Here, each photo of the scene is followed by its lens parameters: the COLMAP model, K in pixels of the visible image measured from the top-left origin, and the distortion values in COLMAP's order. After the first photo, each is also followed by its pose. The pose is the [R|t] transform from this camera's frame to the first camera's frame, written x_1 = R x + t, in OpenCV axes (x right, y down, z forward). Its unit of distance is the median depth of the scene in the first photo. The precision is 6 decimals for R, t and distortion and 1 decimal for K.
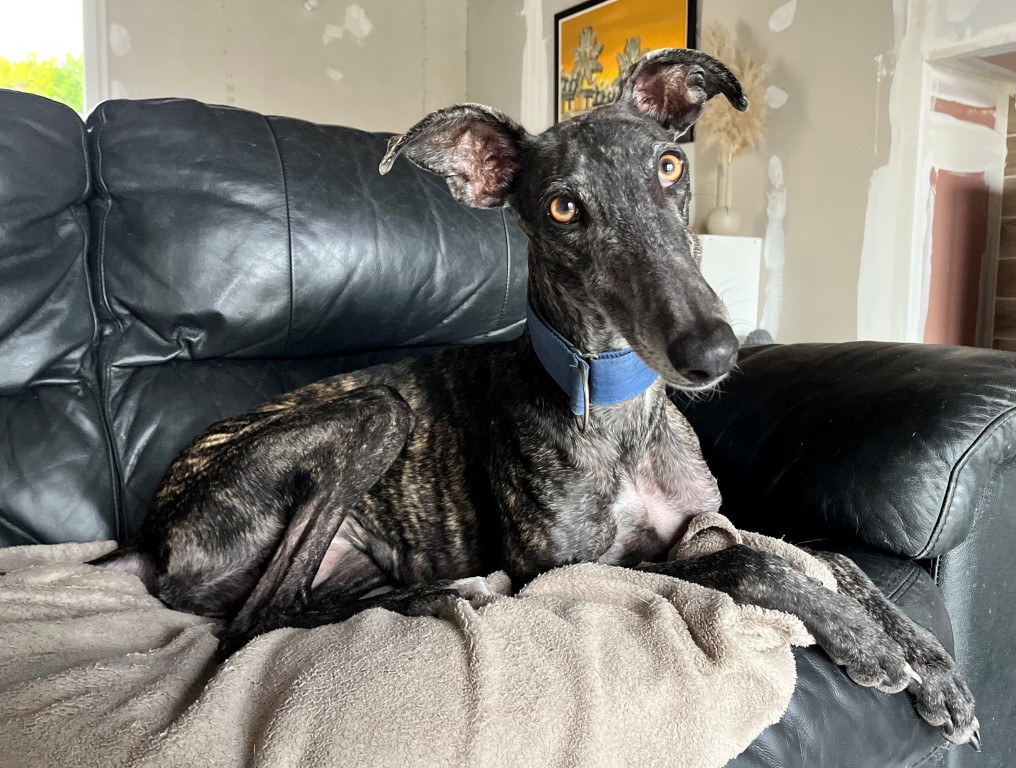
lens RADIAL K [[864.7, 0, 508.0], [0, 864.7, 384.0], [0, 0, 1]] dist [-0.005560, -0.044951]
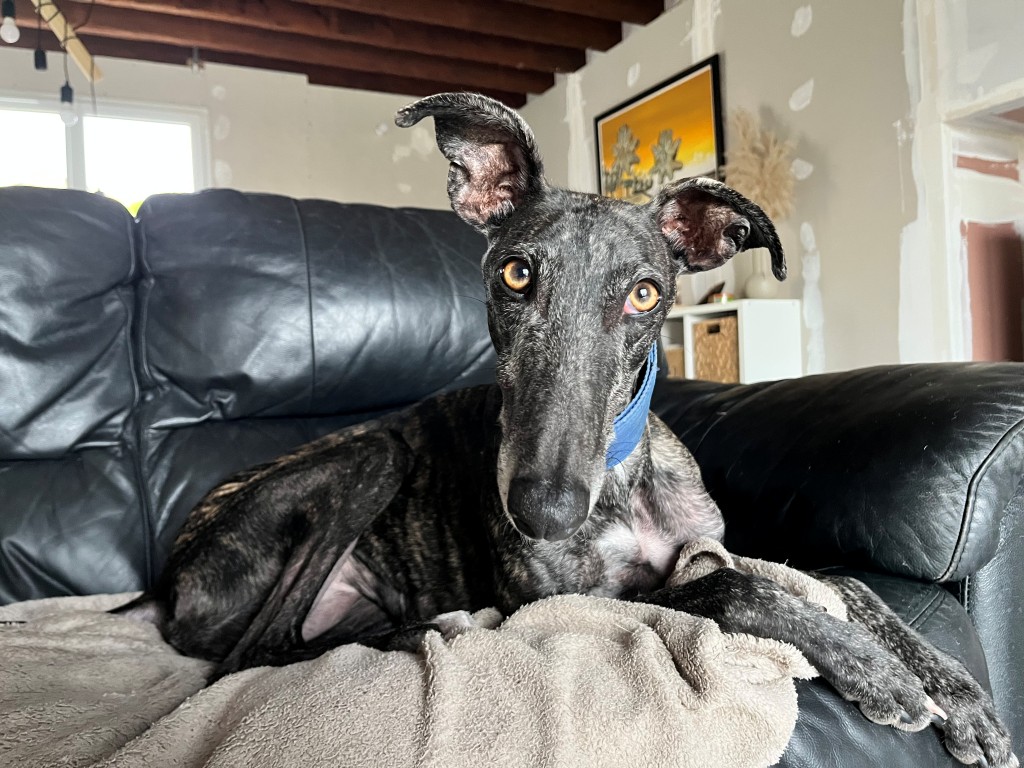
lens RADIAL K [[780.7, 0, 495.6], [0, 780.7, 381.2], [0, 0, 1]] dist [0.030029, -0.093416]
pose [[0.992592, -0.056160, -0.107741, 0.096850], [0.045050, 0.993670, -0.102913, 0.050312], [0.112839, 0.097297, 0.988838, 0.091889]]
